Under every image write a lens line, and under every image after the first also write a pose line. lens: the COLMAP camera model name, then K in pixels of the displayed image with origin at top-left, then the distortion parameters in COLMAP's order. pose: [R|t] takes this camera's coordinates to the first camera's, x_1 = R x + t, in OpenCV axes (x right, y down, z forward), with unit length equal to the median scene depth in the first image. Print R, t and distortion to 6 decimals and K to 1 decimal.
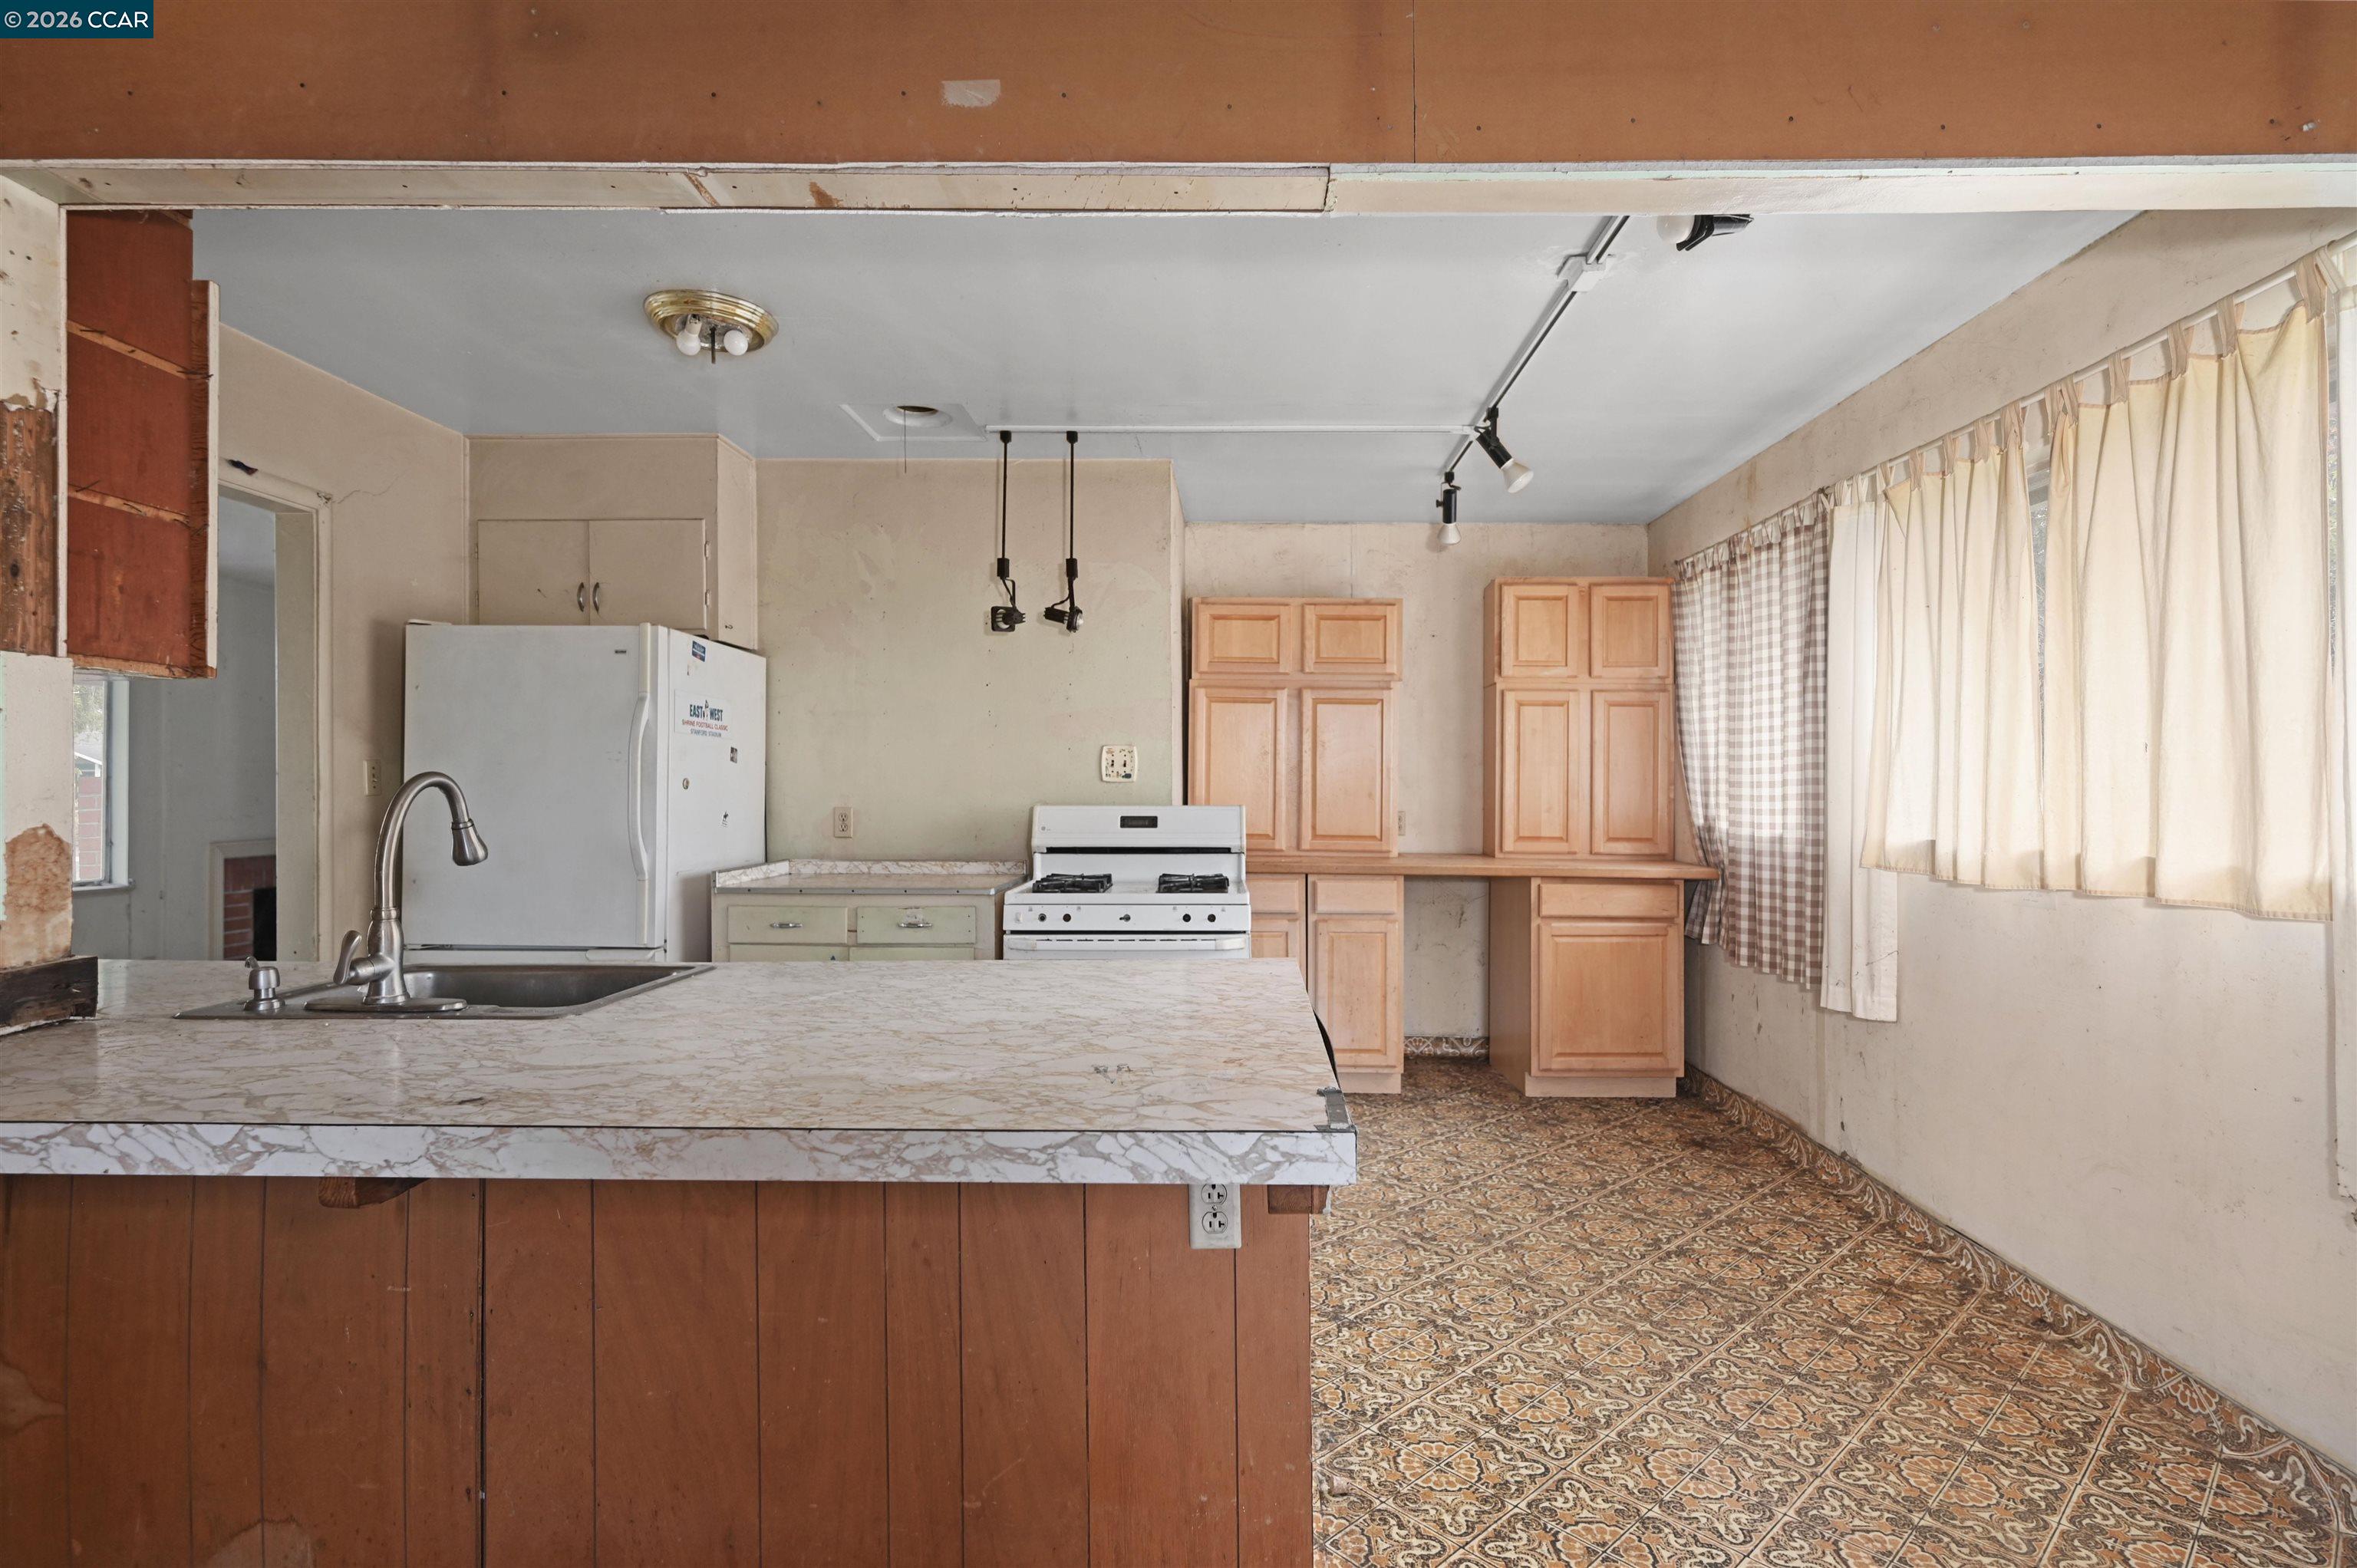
lens RADIAL K [[1134.5, 0, 1177.3], [0, 1134.5, 788.5], [0, 0, 1]] dist [-0.010509, -0.001809]
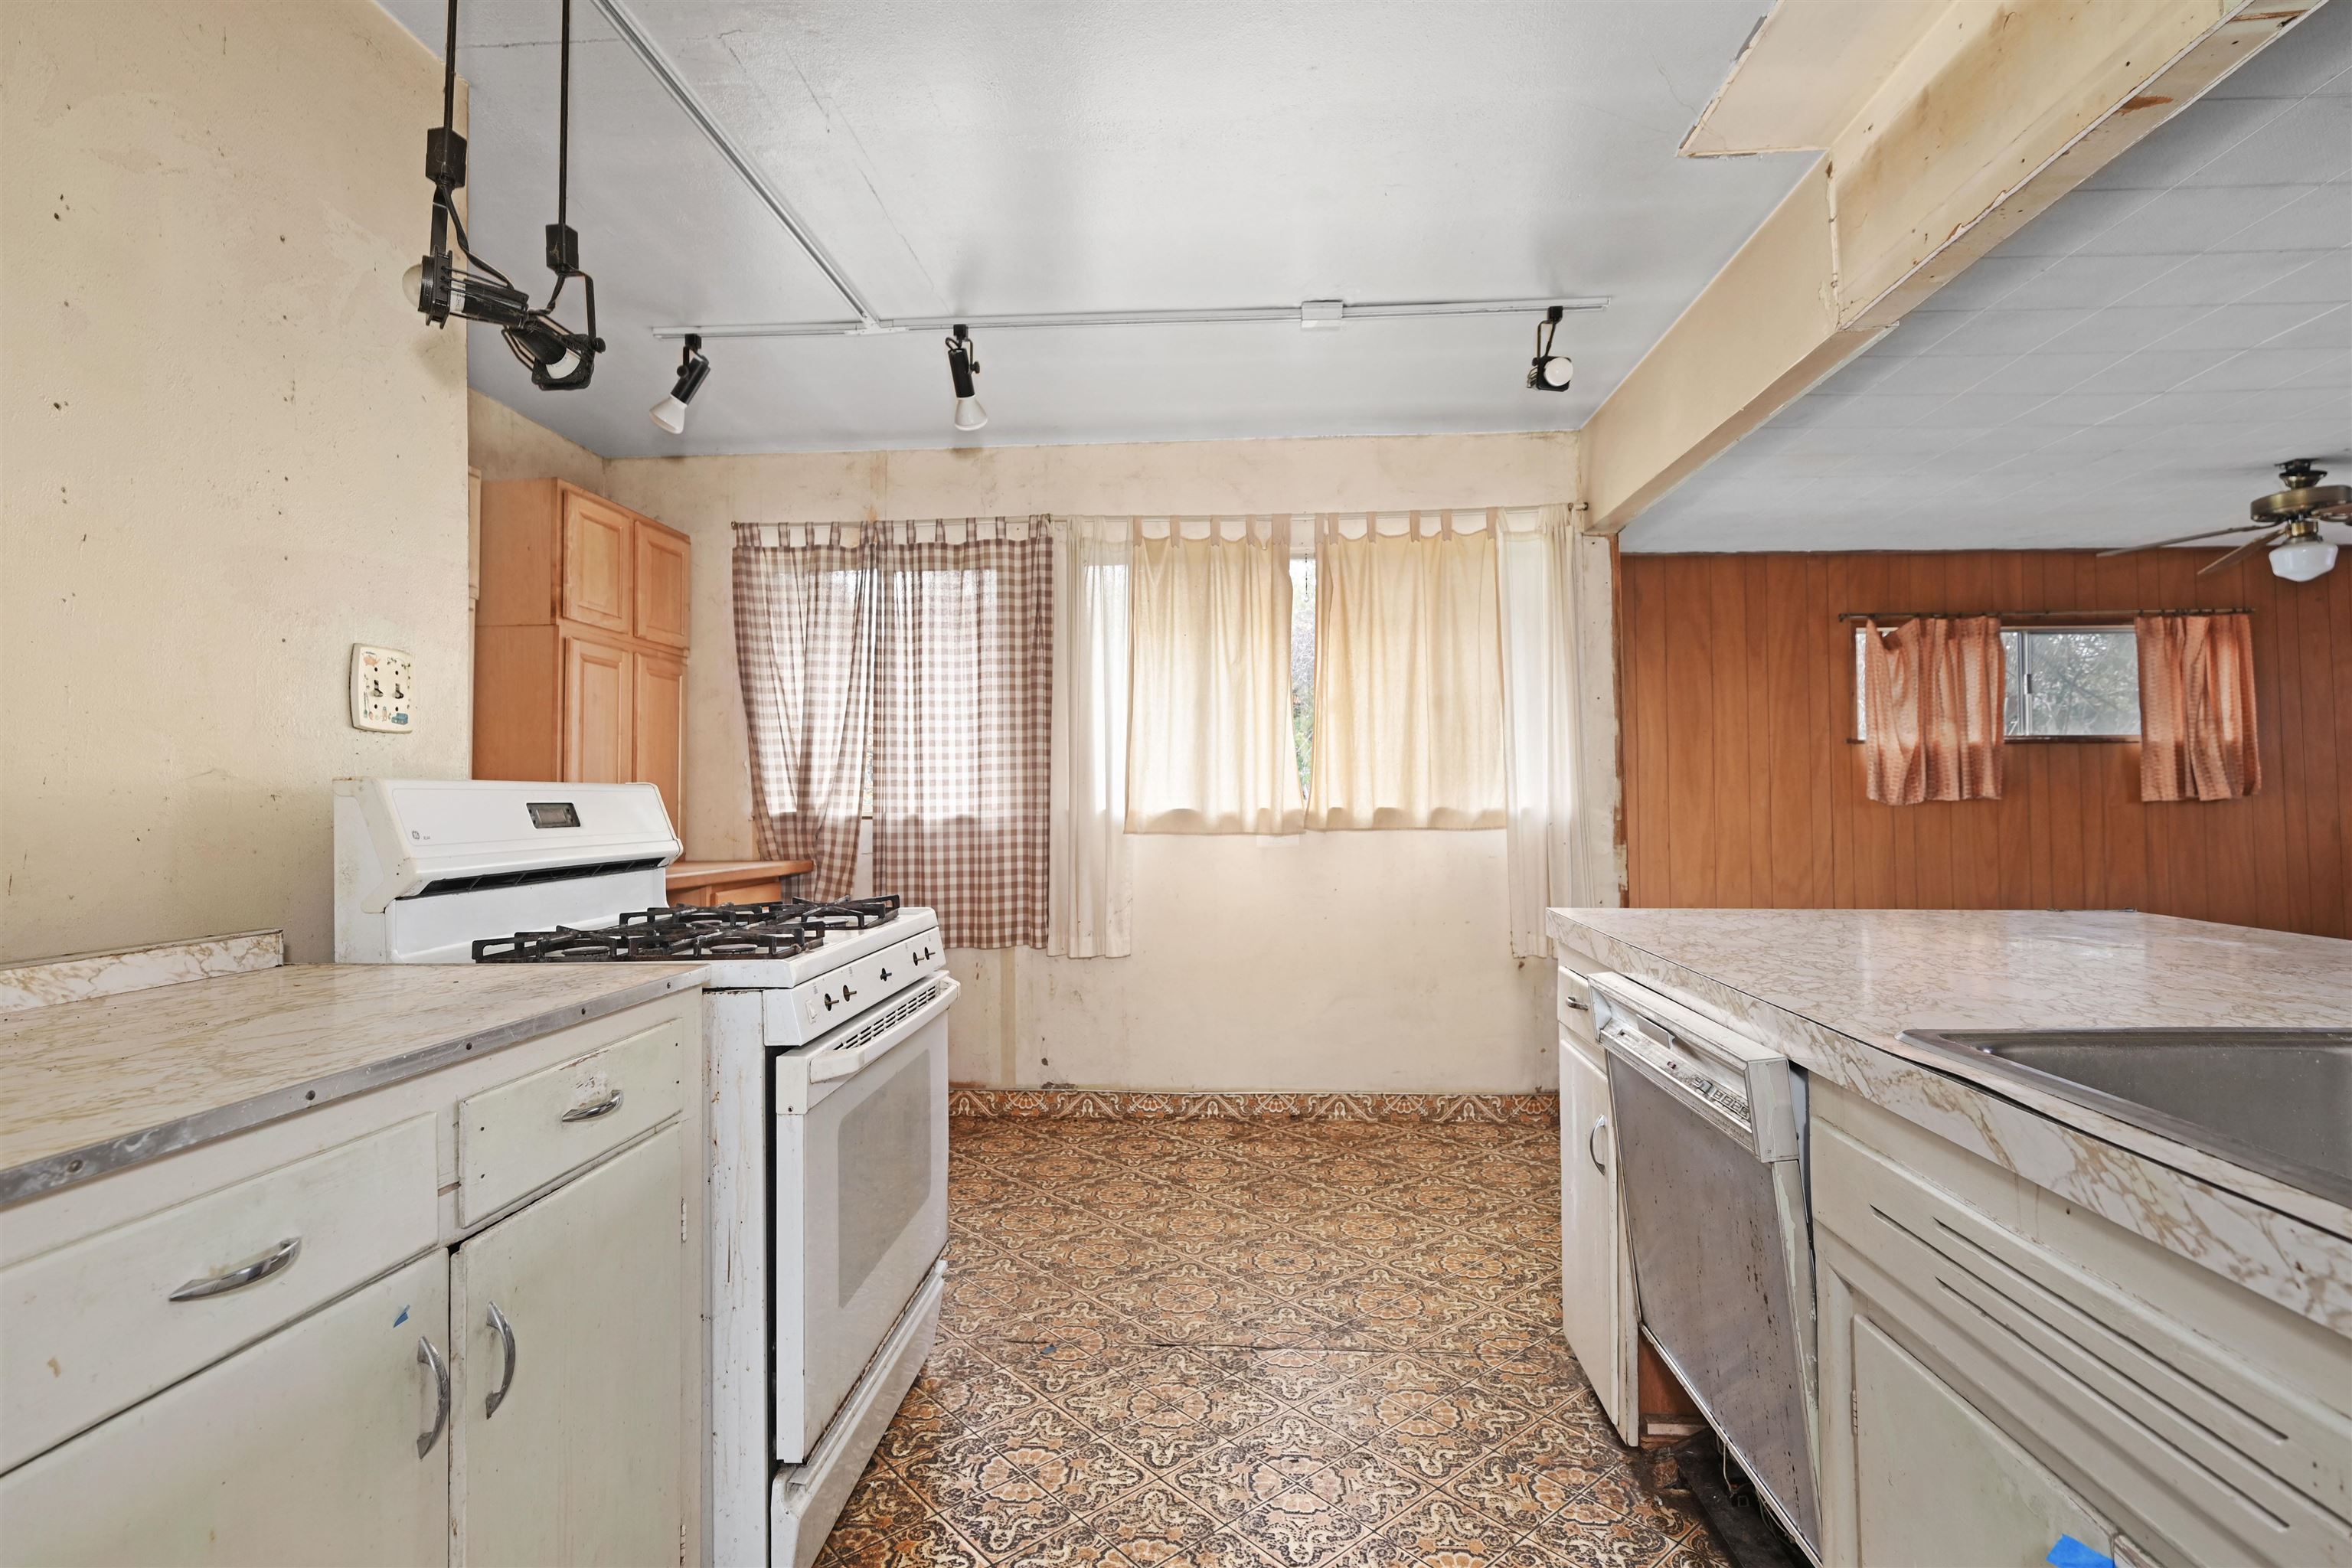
lens RADIAL K [[1132.2, 0, 1194.3], [0, 1132.2, 772.9], [0, 0, 1]] dist [-0.010509, -0.001809]
pose [[0.018639, 0.021851, 0.999587, -0.621629], [0.014701, 0.999647, -0.022127, 0.031591], [-0.999718, 0.015108, 0.018311, 0.877396]]
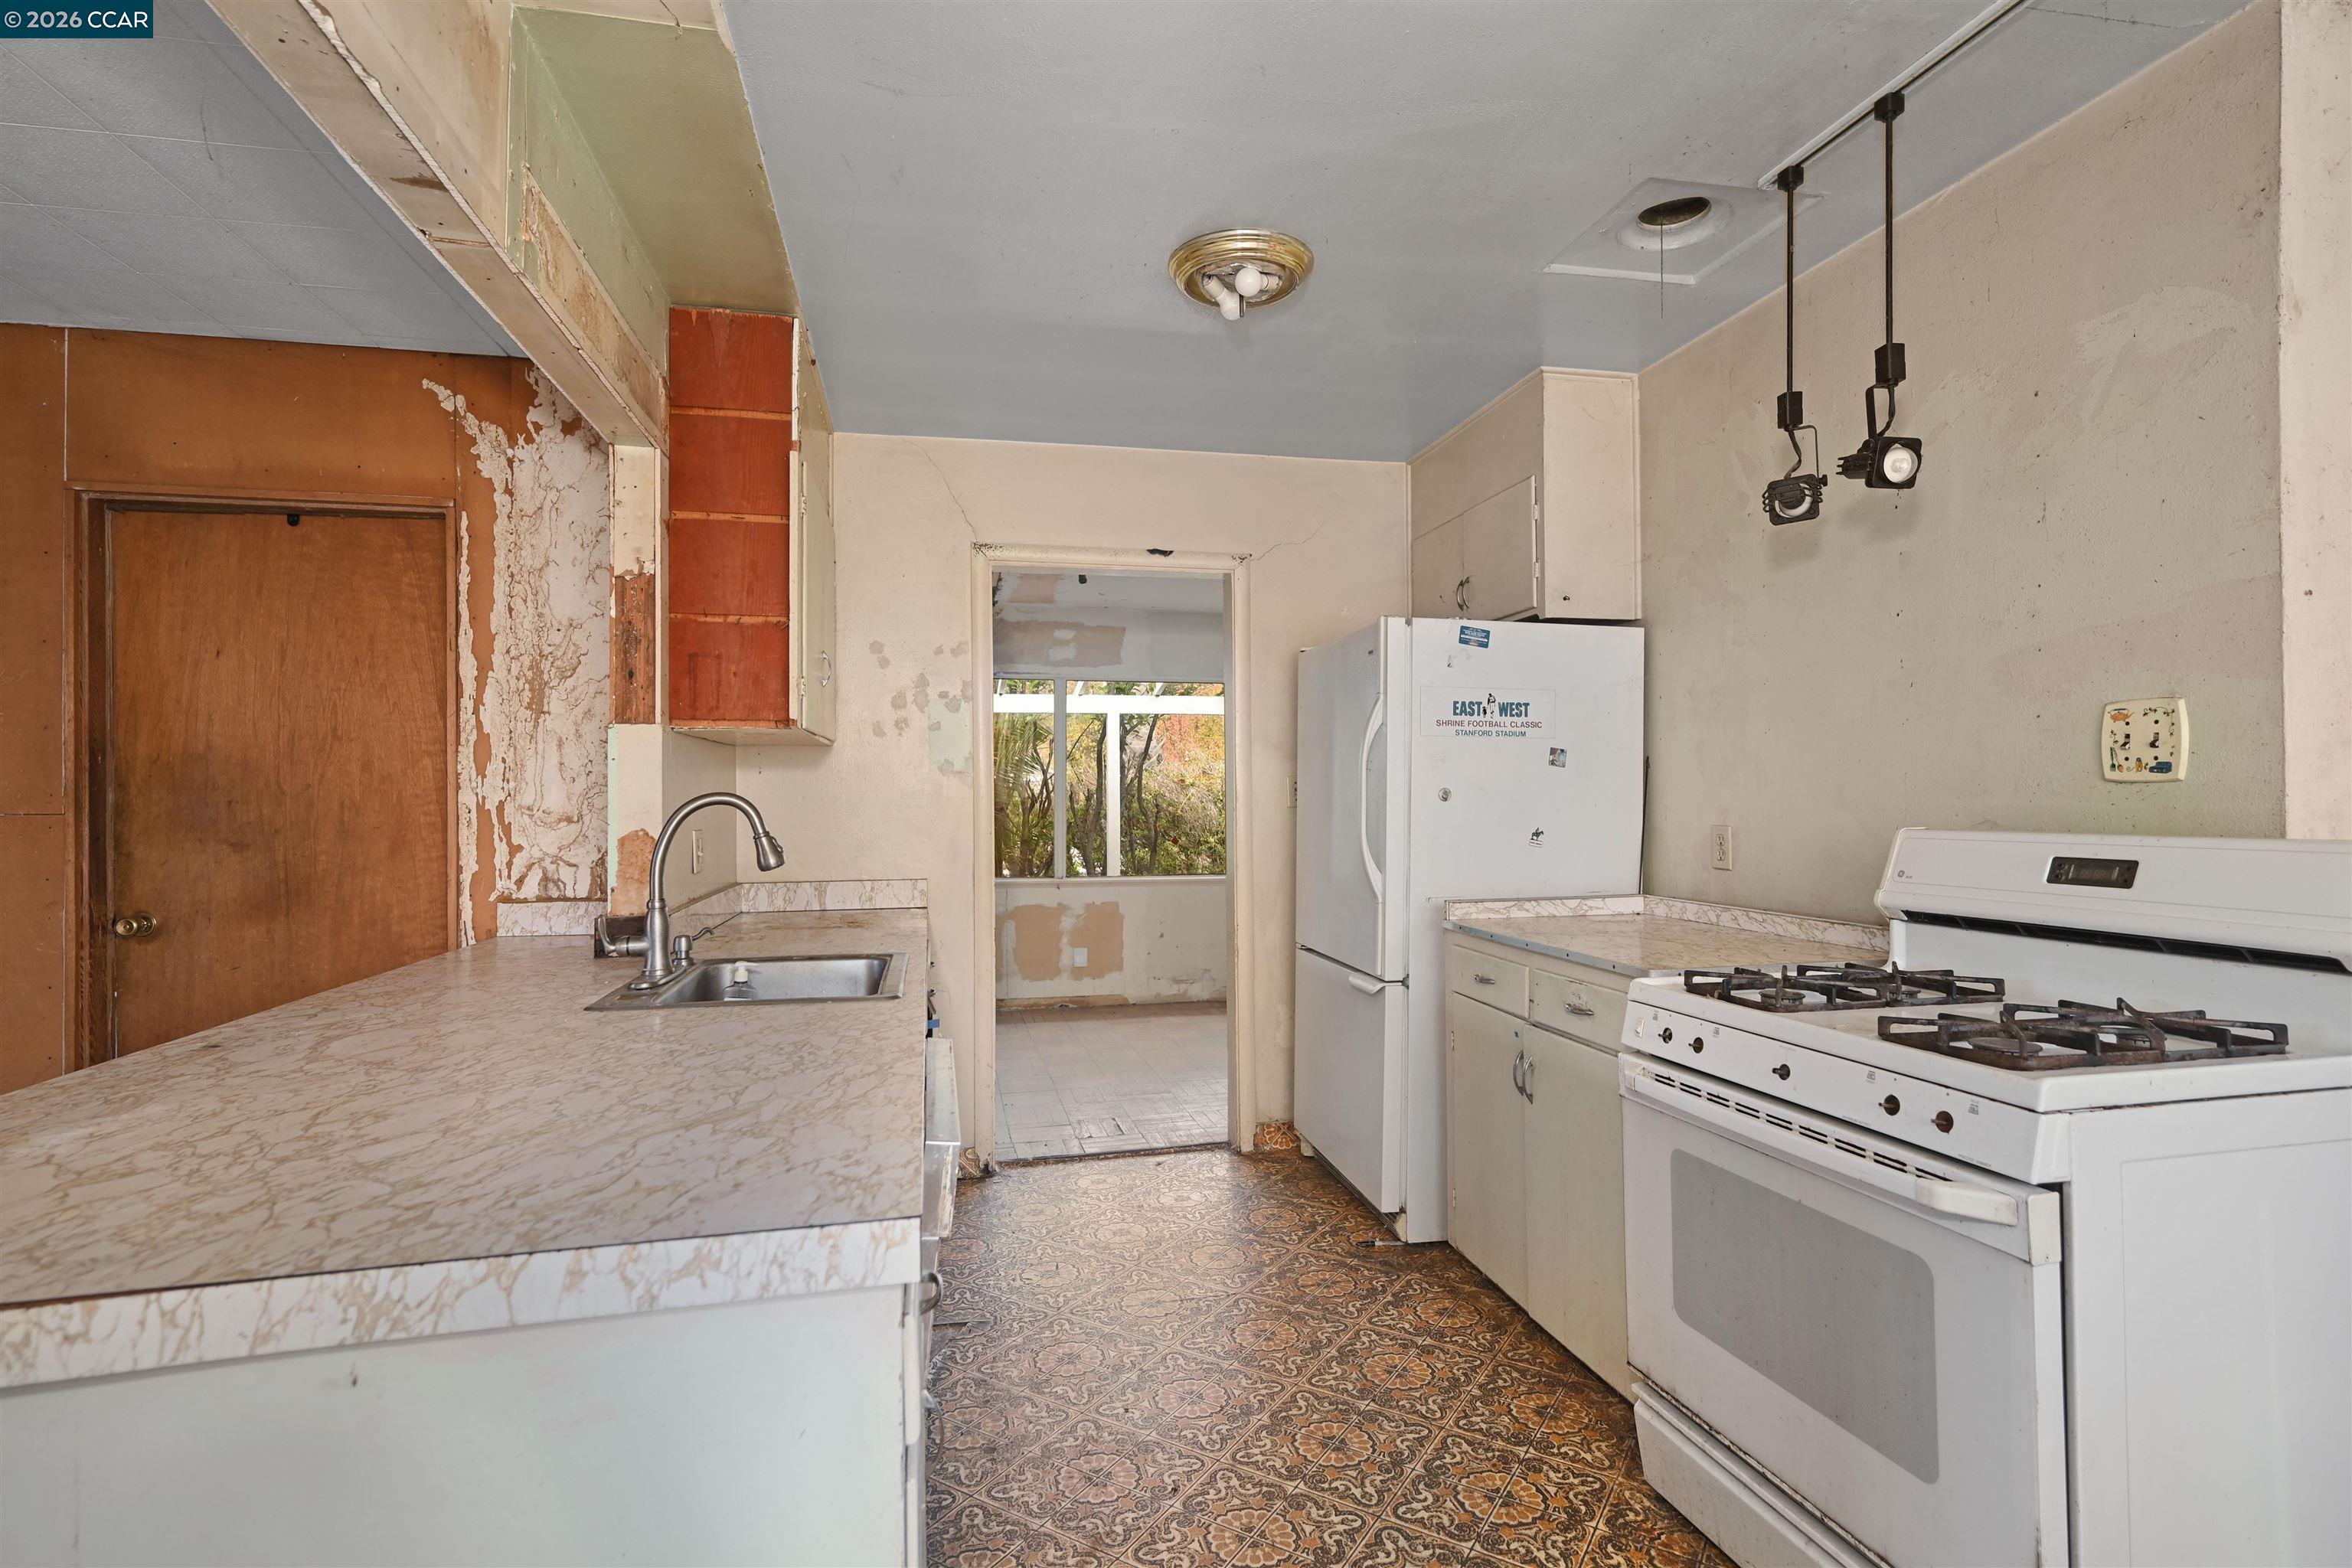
lens RADIAL K [[1132.2, 0, 1166.2], [0, 1132.2, 765.9], [0, 0, 1]] dist [-0.010509, -0.001809]
pose [[0.240295, -0.032374, -0.970160, 0.372996], [0.007555, 0.999476, -0.031481, -0.001135], [0.970671, 0.000235, 0.240414, 0.664451]]
